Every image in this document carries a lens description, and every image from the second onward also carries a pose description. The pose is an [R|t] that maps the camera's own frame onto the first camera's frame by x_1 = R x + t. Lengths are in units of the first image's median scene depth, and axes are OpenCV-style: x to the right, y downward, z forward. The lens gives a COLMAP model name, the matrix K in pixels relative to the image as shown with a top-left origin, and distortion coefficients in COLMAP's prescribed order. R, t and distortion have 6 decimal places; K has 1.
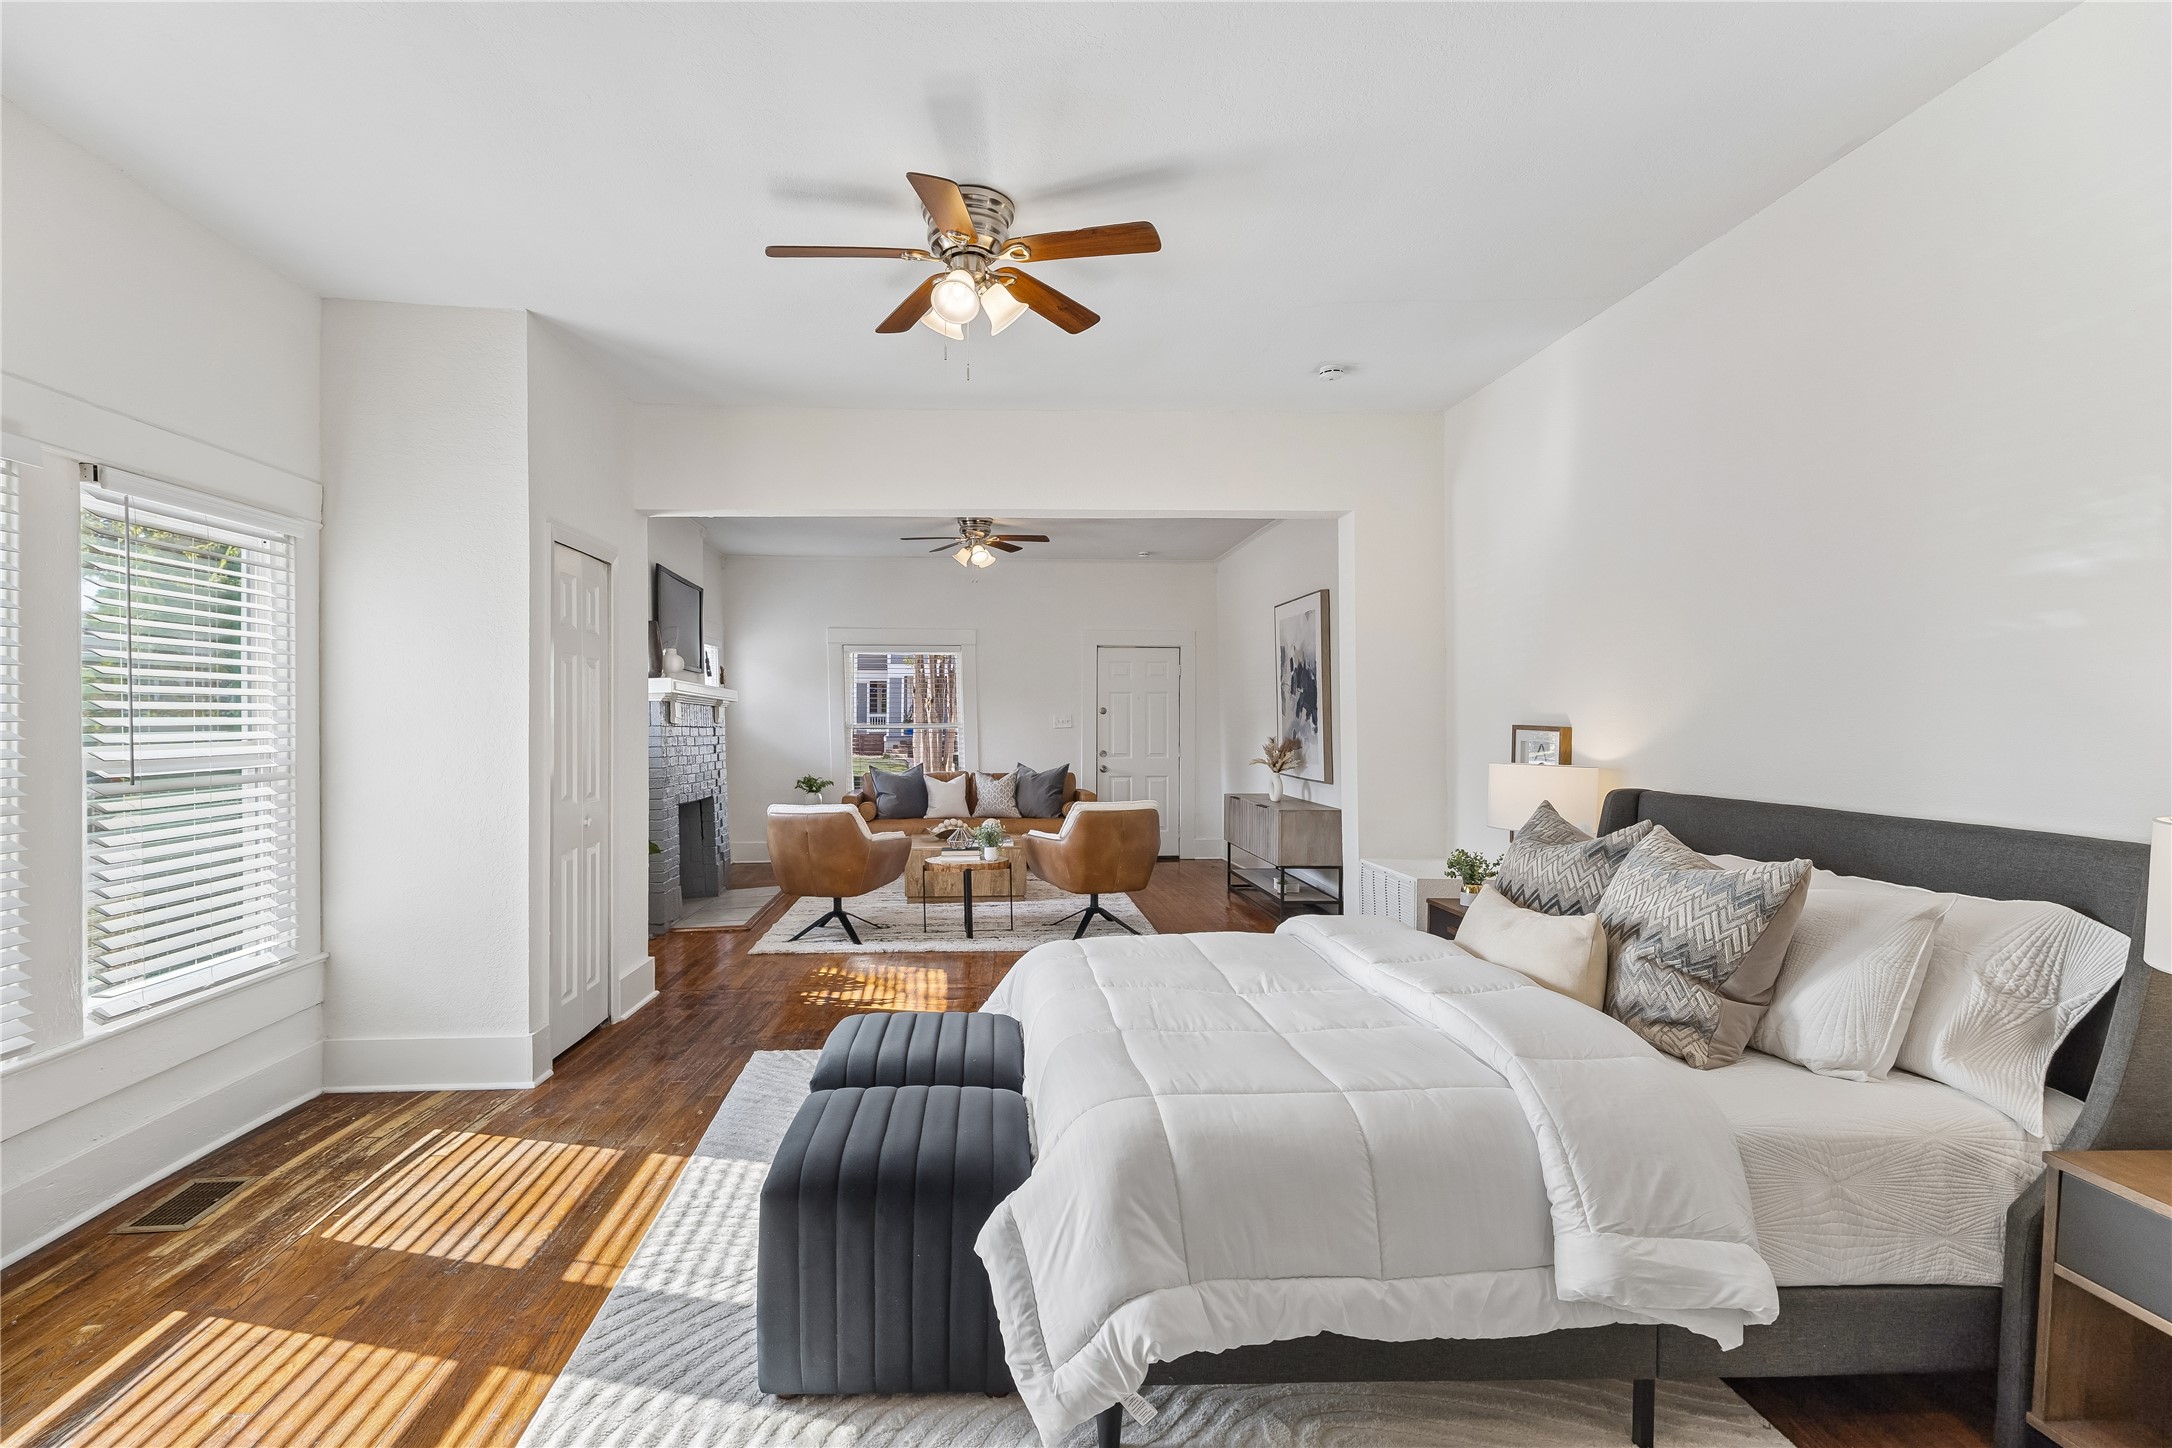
lens RADIAL K [[1011.1, 0, 1018.3], [0, 1011.1, 739.8], [0, 0, 1]] dist [0.000444, 0.000130]
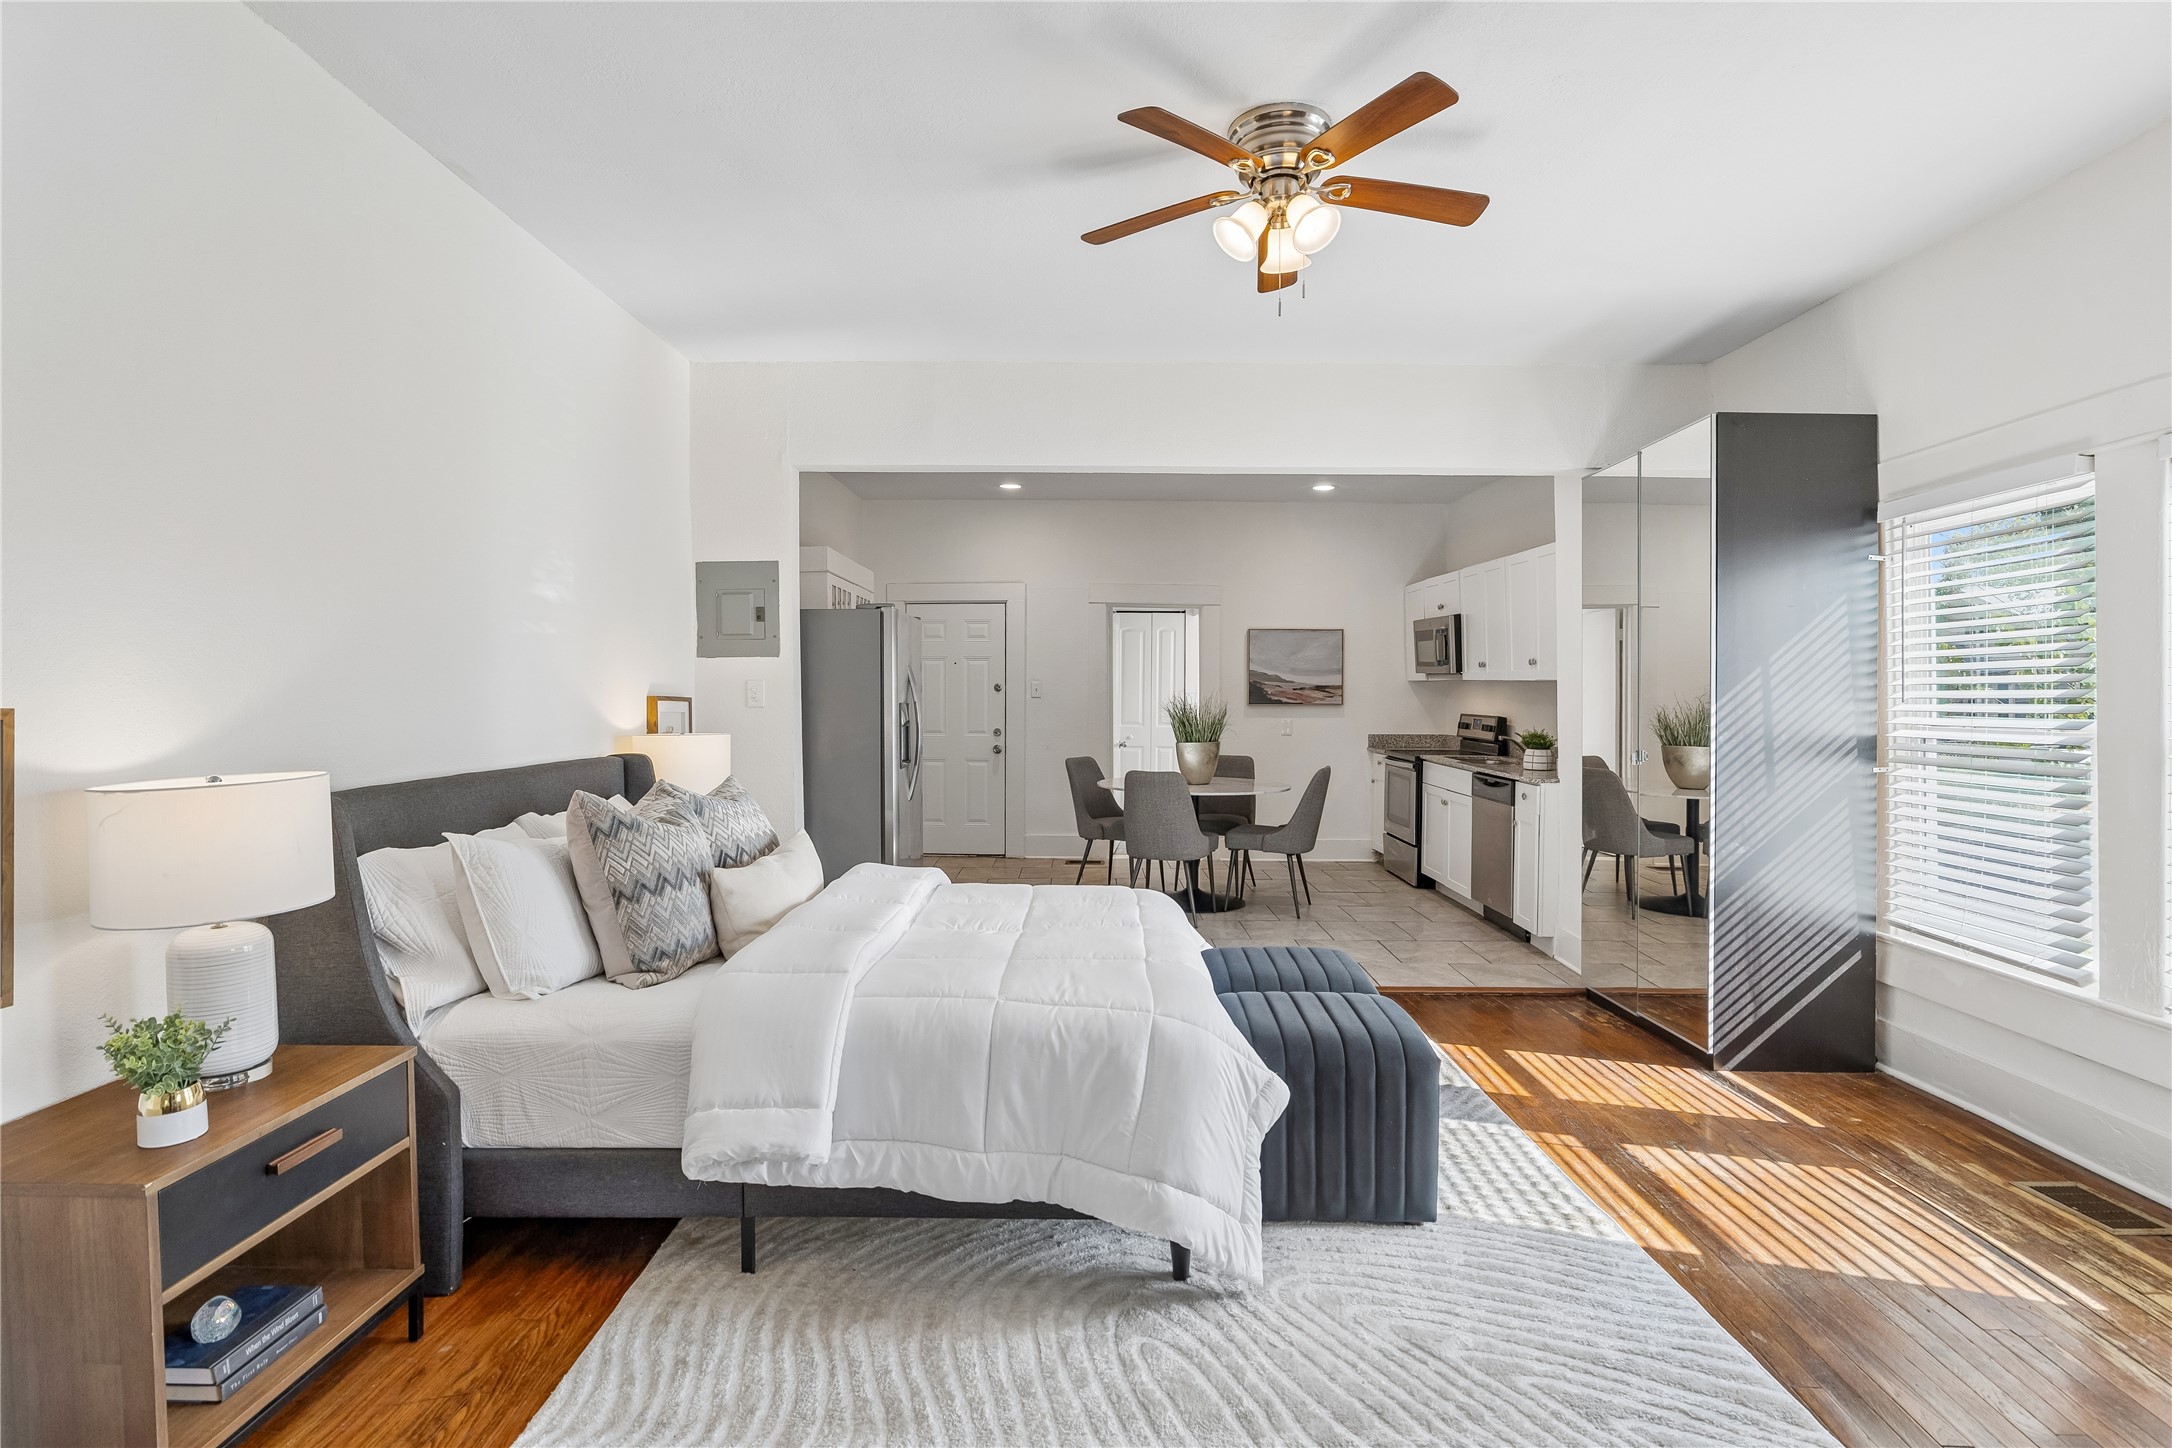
lens RADIAL K [[1045.2, 0, 1074.4], [0, 1045.2, 707.1], [0, 0, 1]] dist [-0.002933, -0.012539]
pose [[-0.997694, -0.004738, 0.067700, 0.052118], [-0.002393, 0.999396, 0.034674, -0.029745], [-0.067823, 0.034432, -0.997103, 1.373109]]
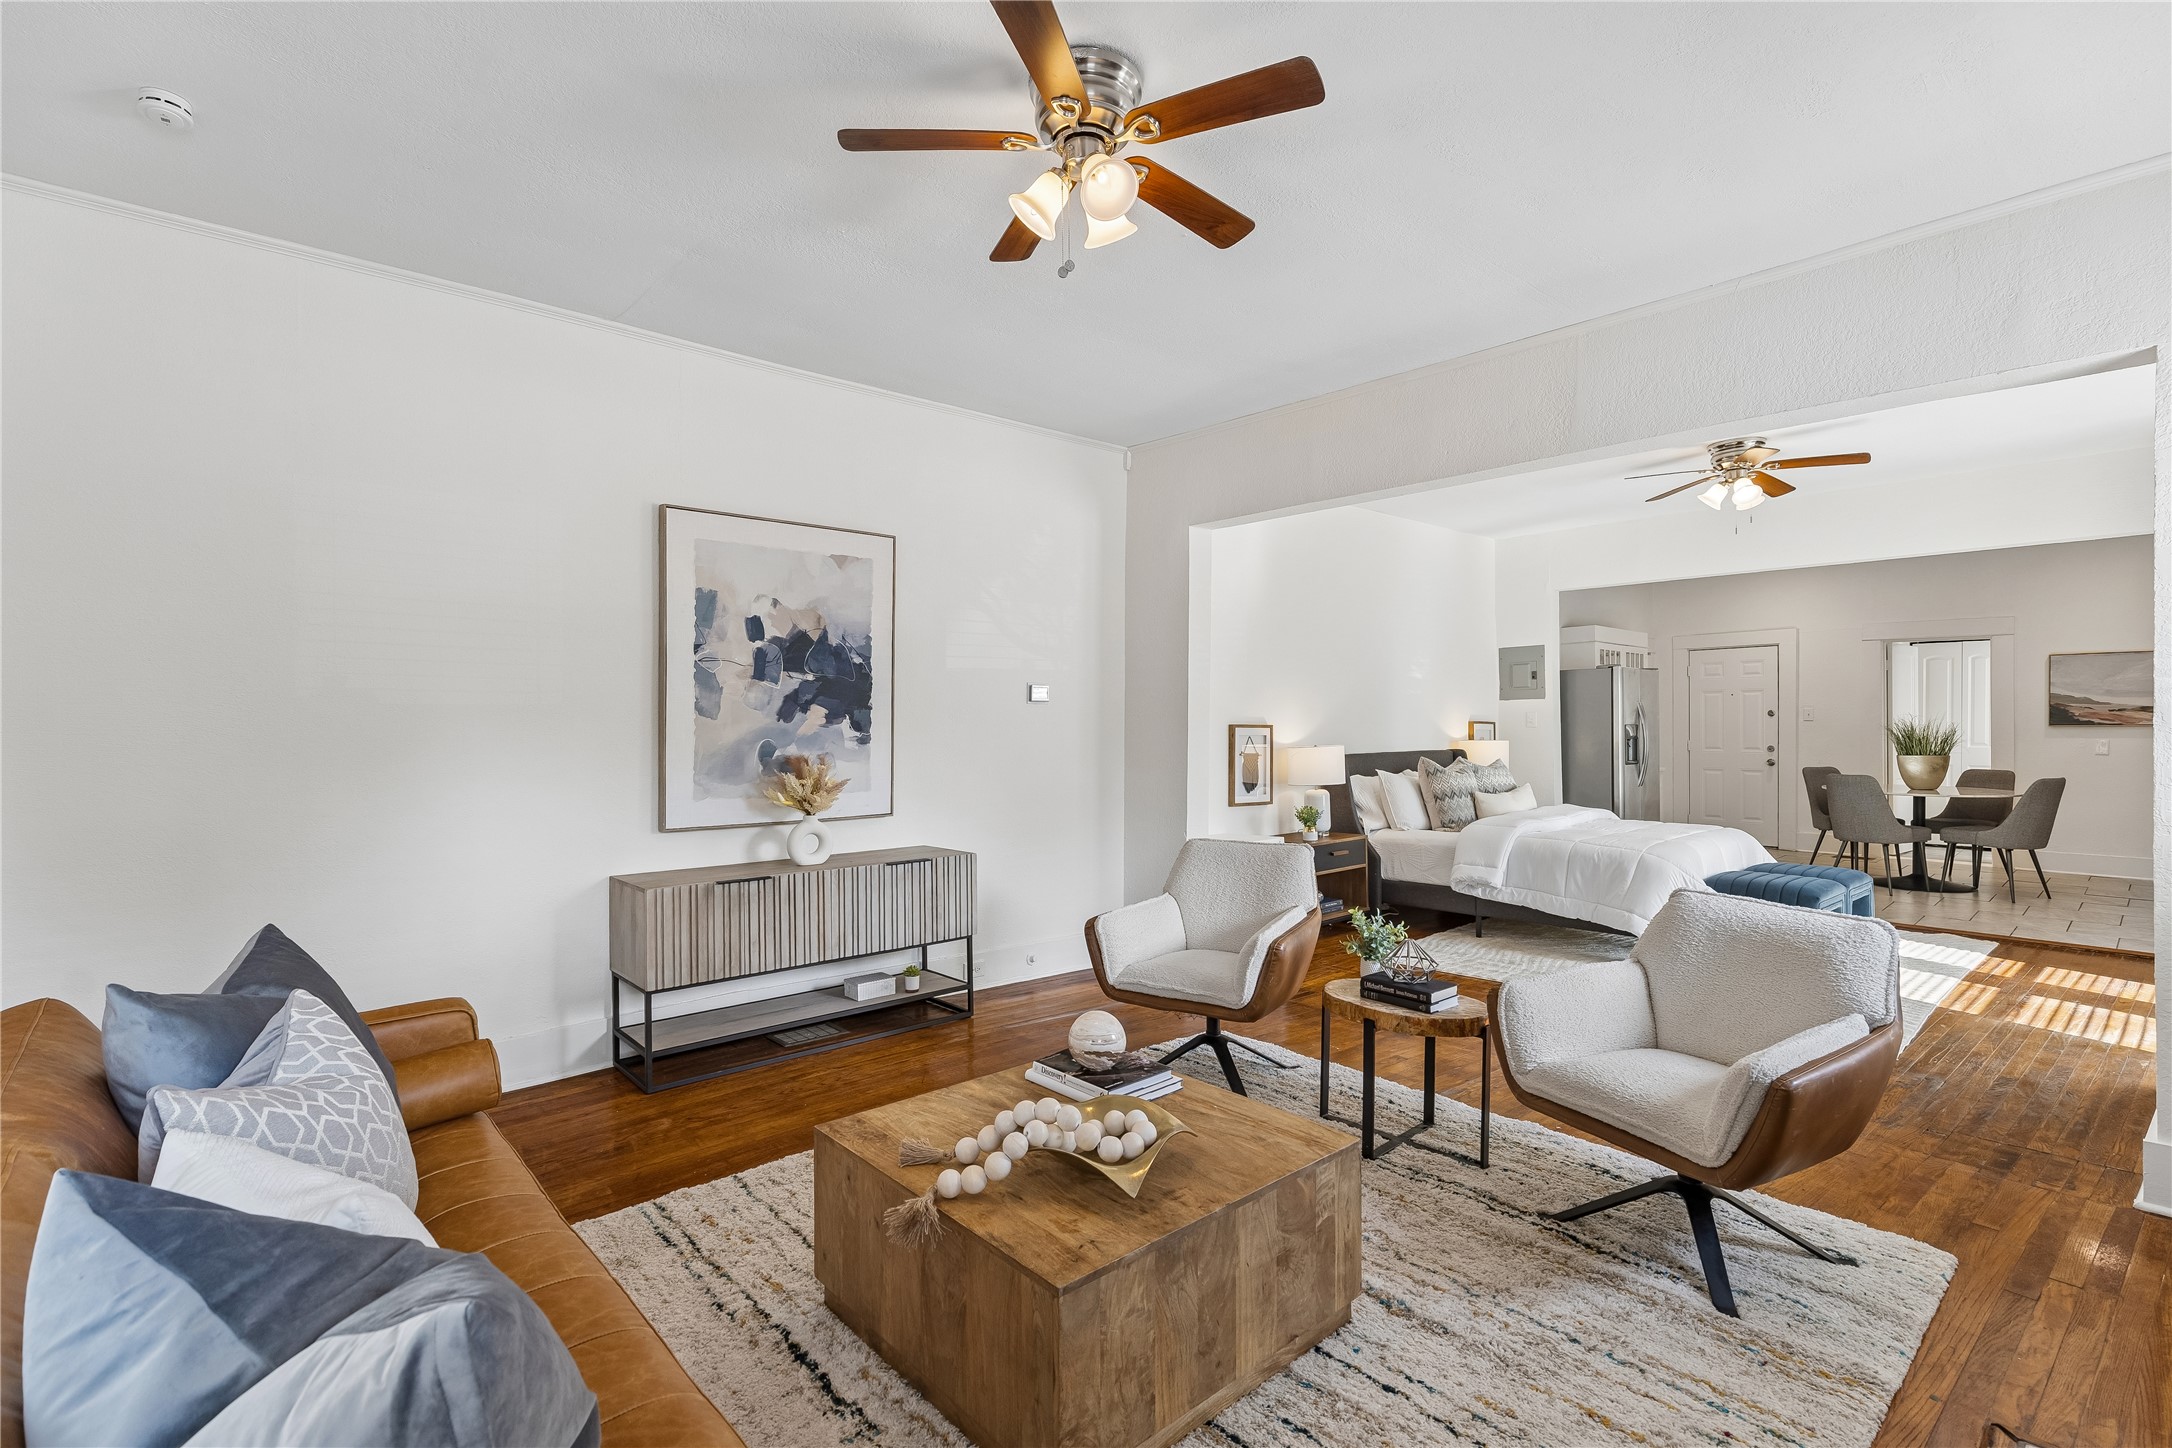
lens RADIAL K [[1001.9, 0, 1086.0], [0, 1001.9, 724.0], [0, 0, 1]] dist [0.001583, 0.000334]
pose [[-0.626459, 0.002554, 0.779451, -0.522207], [0.022826, 0.999626, 0.015071, -0.045101], [-0.779120, 0.027233, -0.626282, 2.190732]]
